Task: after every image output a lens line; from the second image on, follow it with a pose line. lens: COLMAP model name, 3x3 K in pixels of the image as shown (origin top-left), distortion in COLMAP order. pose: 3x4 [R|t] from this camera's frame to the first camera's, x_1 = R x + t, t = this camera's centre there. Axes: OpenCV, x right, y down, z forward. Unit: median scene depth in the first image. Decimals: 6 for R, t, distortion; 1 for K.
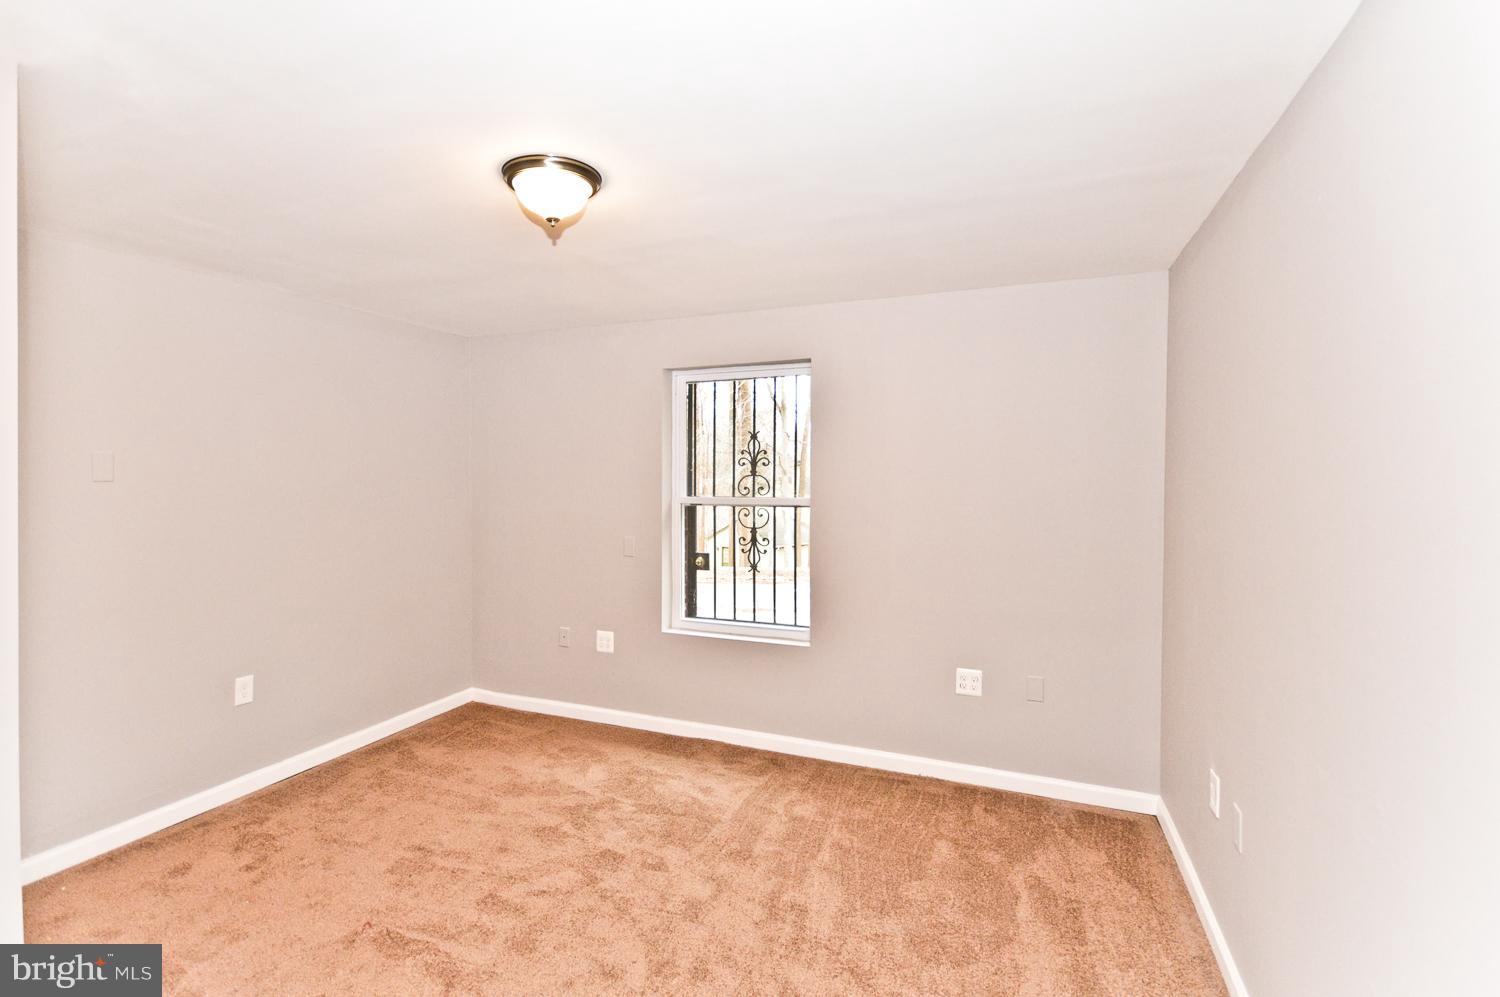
lens RADIAL K [[710.7, 0, 730.5], [0, 710.7, 476.1], [0, 0, 1]] dist [0.013628, -0.000378]
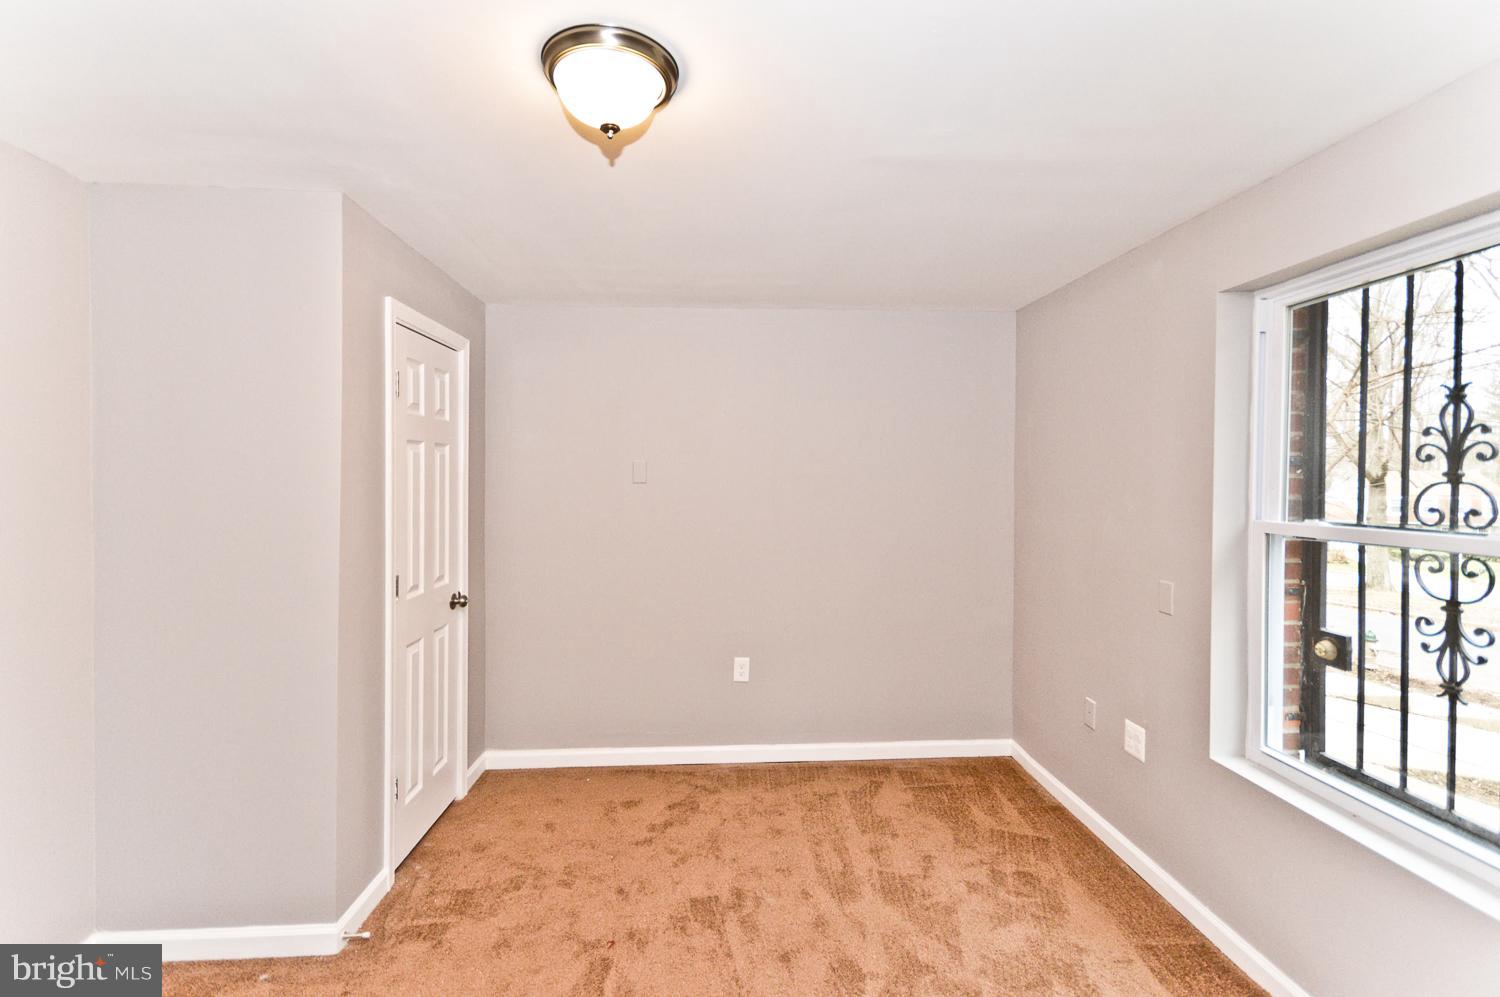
lens RADIAL K [[669.8, 0, 748.6], [0, 669.8, 477.0], [0, 0, 1]] dist [0.002464, -0.000507]
pose [[0.443904, -0.000972, -0.896074, 0.214070], [-0.006316, 0.999971, -0.004213, -0.000204], [0.896052, 0.007530, 0.443885, 0.422457]]
